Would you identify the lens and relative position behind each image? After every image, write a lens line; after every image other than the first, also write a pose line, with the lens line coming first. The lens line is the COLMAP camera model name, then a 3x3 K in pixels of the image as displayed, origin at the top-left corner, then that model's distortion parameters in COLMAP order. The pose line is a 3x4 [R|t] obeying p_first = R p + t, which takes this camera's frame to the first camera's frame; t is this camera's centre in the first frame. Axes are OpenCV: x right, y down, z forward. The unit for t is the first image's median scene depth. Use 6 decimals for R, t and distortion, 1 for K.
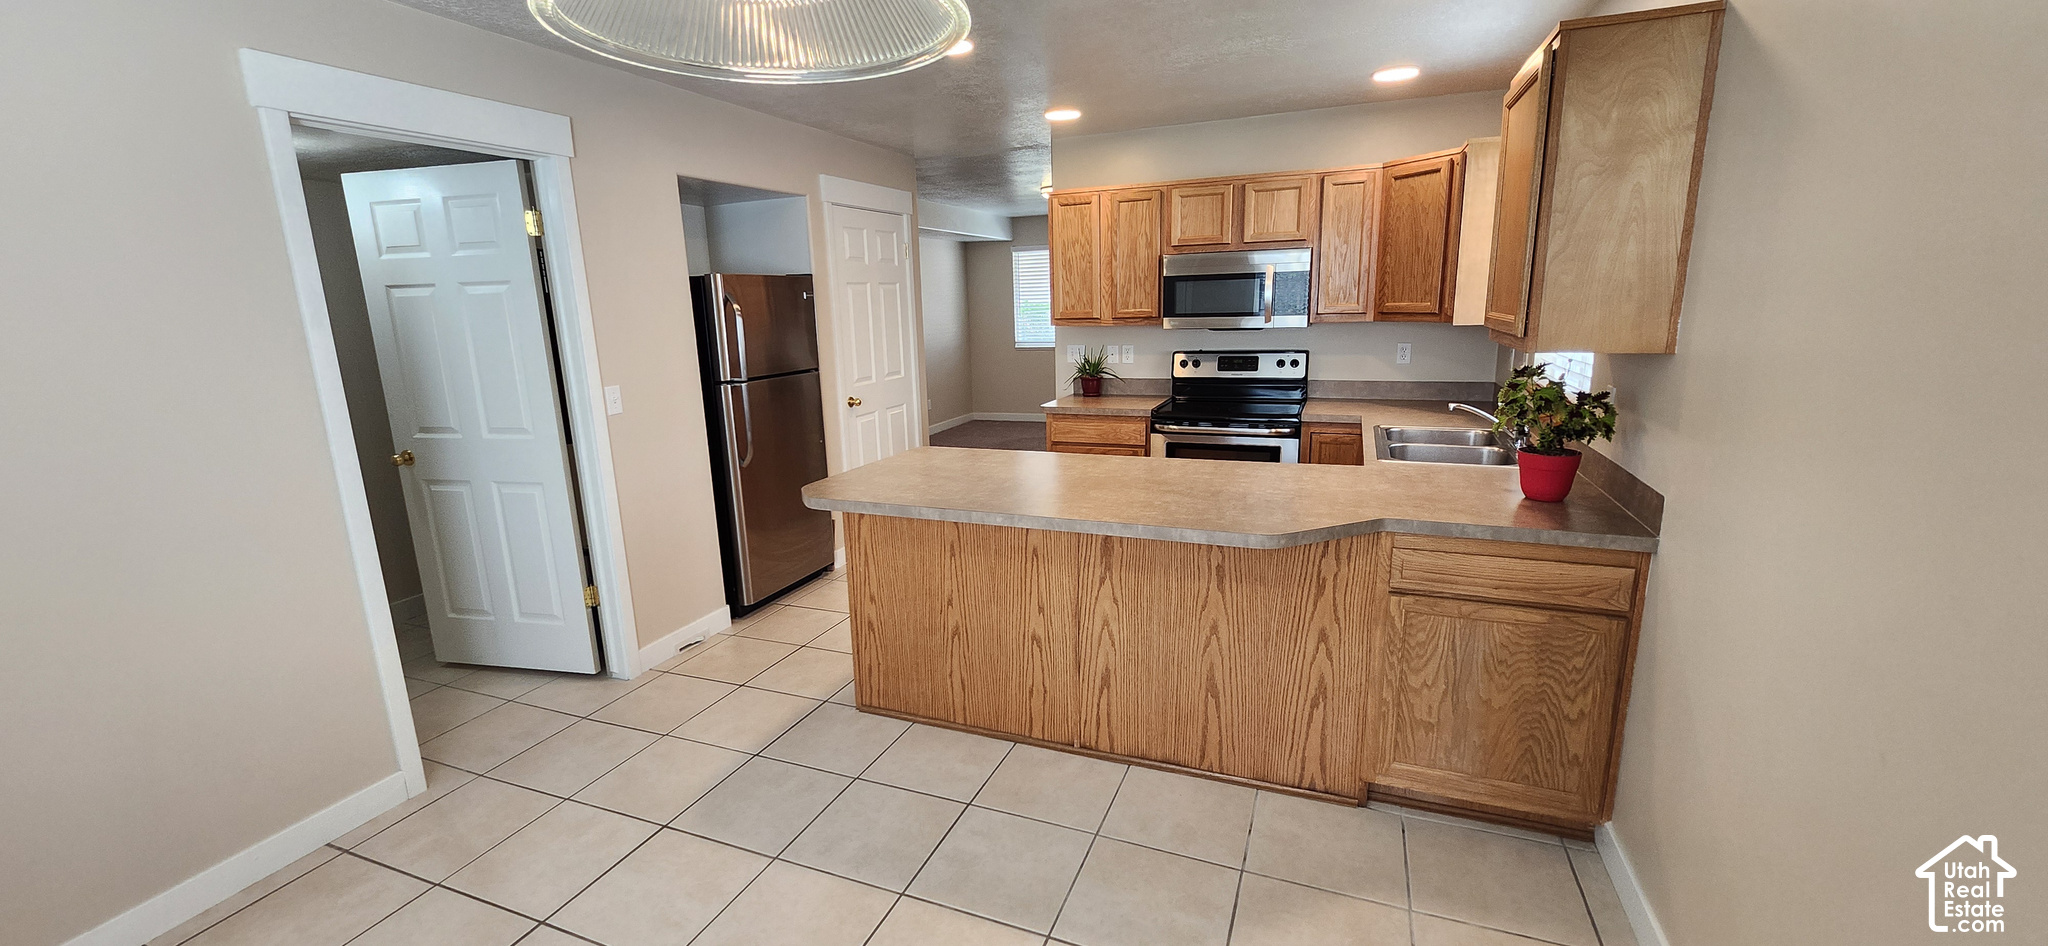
lens RADIAL K [[809.1, 0, 1014.0], [0, 809.1, 475.1], [0, 0, 1]] dist [0.015654, -0.000171]
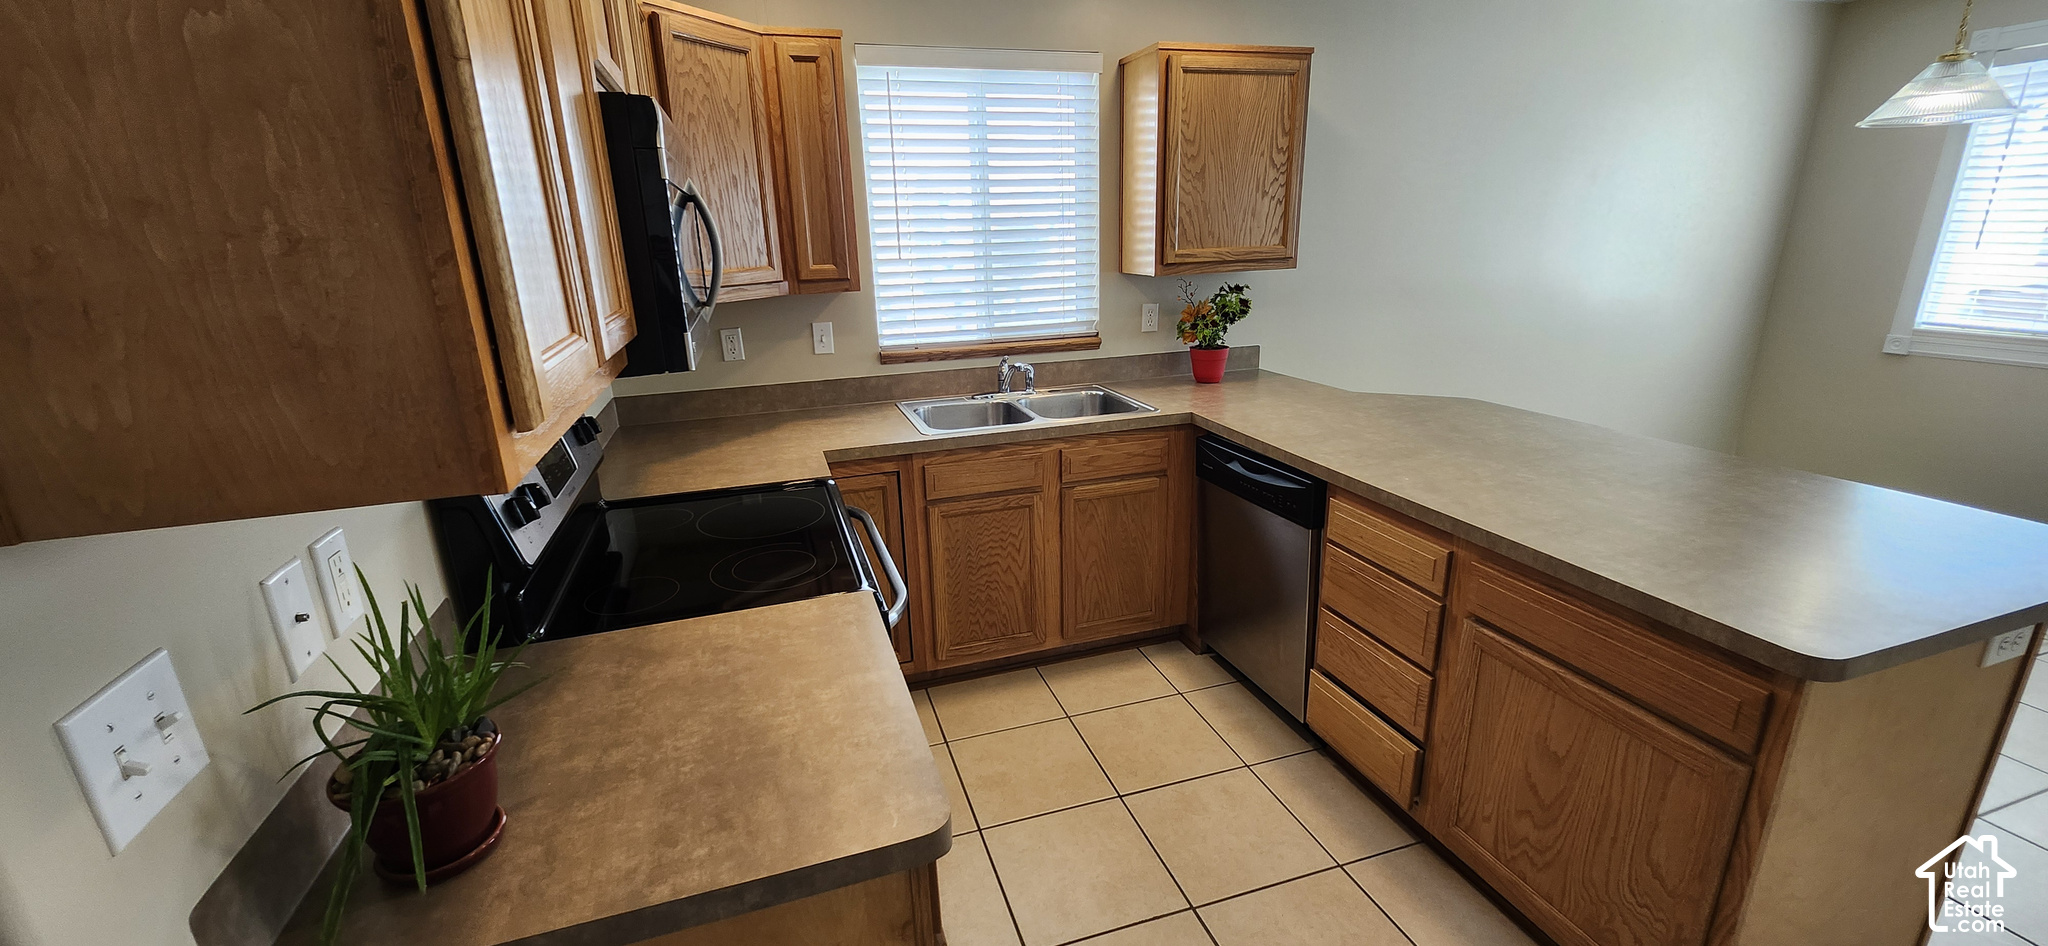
lens RADIAL K [[809.1, 0, 1014.0], [0, 809.1, 475.1], [0, 0, 1]] dist [0.015654, -0.000171]
pose [[-0.644969, -0.176903, 0.743451, -0.106243], [0.212751, 0.892815, 0.397012, -0.235961], [-0.733997, 0.414231, -0.538202, 1.077066]]
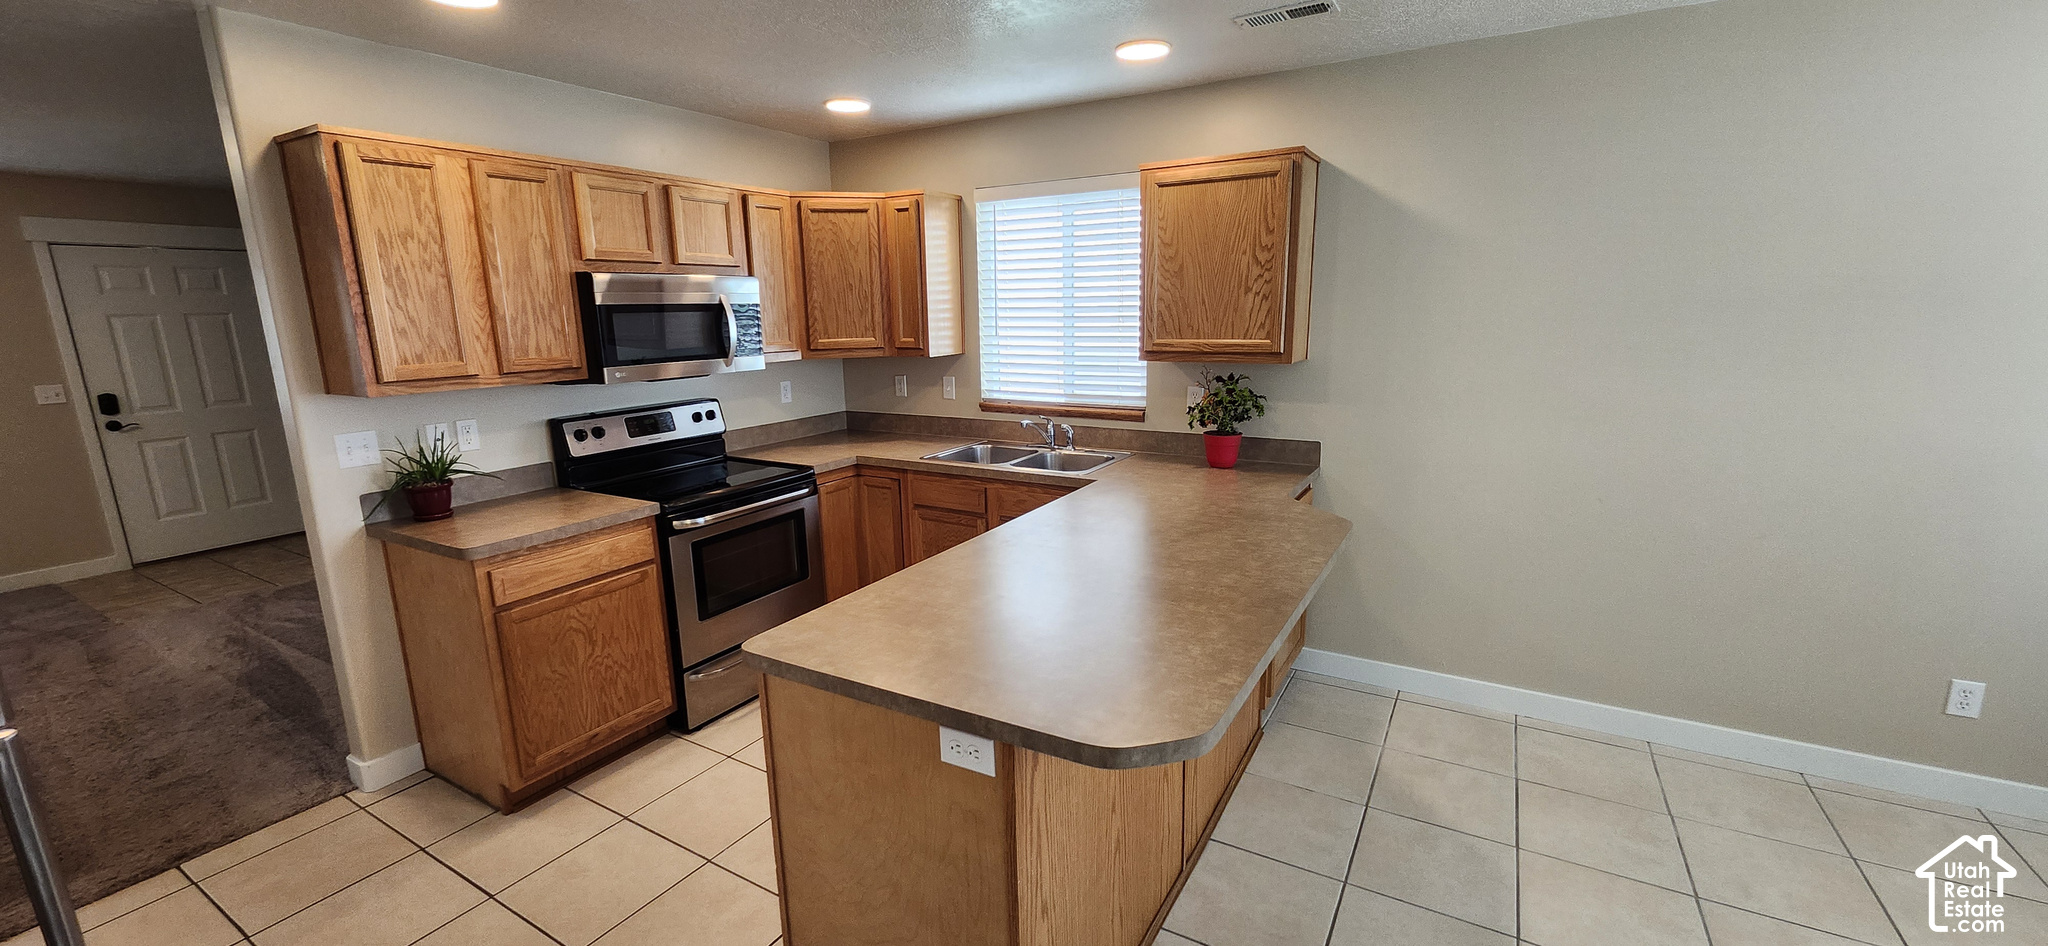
lens RADIAL K [[809.1, 0, 1014.0], [0, 809.1, 475.1], [0, 0, 1]] dist [0.015654, -0.000171]
pose [[0.153713, -0.179334, 0.971706, -0.414440], [0.228468, 0.963196, 0.141622, -0.126134], [-0.961340, 0.200234, 0.189028, 0.565774]]
